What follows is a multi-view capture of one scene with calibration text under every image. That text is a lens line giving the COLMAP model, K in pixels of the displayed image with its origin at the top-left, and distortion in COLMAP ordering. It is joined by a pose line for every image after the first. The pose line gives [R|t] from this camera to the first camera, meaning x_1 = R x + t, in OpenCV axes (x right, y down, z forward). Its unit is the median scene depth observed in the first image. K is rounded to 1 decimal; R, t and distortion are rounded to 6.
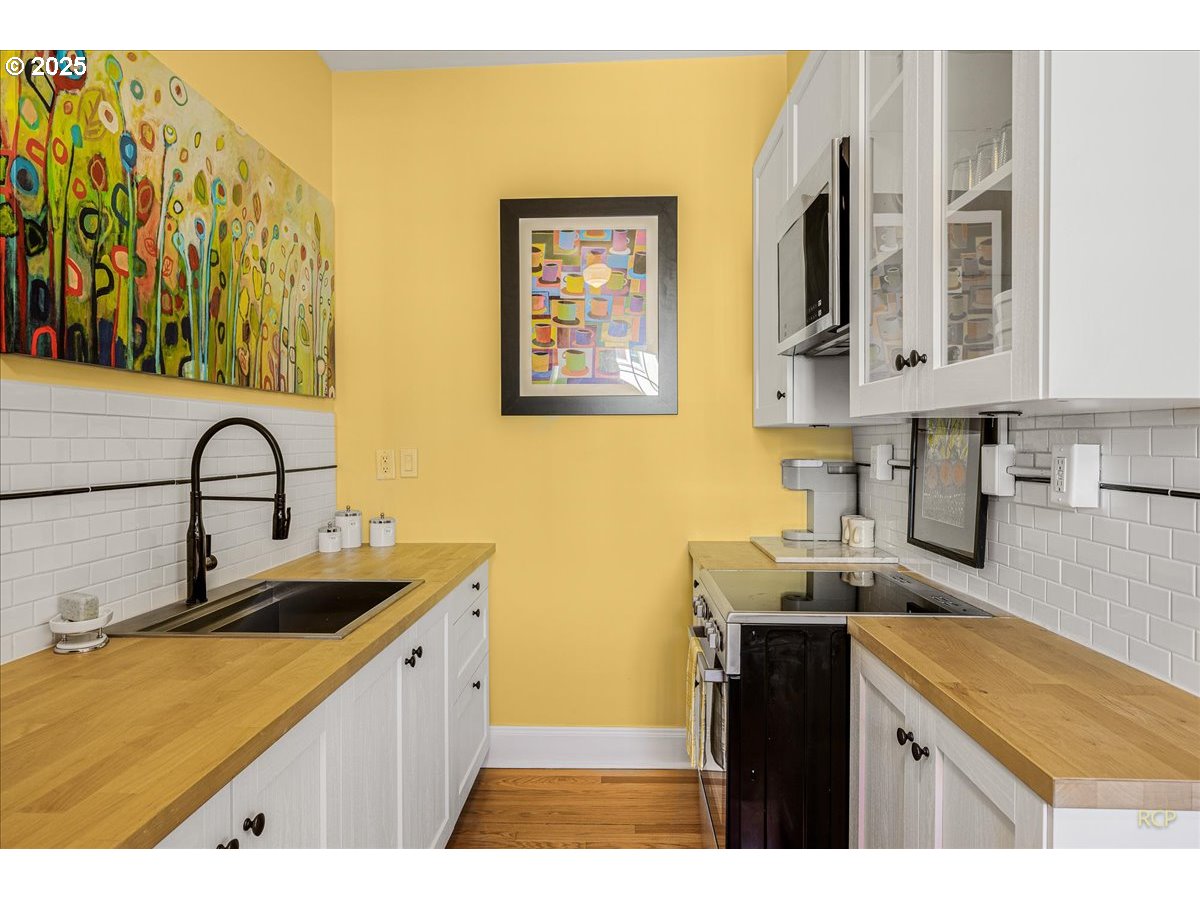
lens RADIAL K [[745.5, 0, 612.4], [0, 745.5, 448.5], [0, 0, 1]] dist [-0.001993, 0.002707]
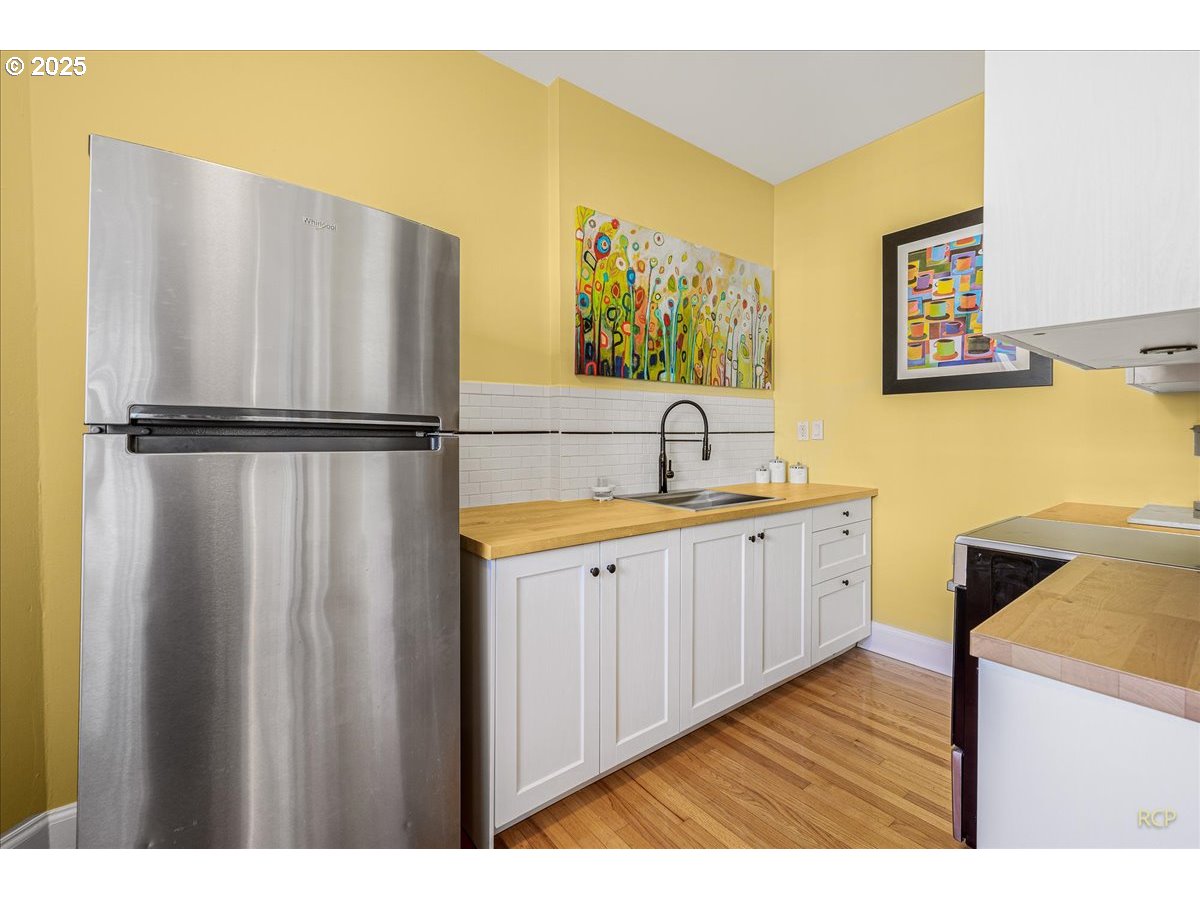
lens RADIAL K [[514.0, 0, 567.7], [0, 514.0, 435.4], [0, 0, 1]] dist [-0.000497, -0.000133]
pose [[0.607605, 0.011352, -0.794158, 0.317301], [-0.011048, 0.999922, 0.005840, 0.039230], [0.794162, 0.005226, 0.607683, -0.032946]]
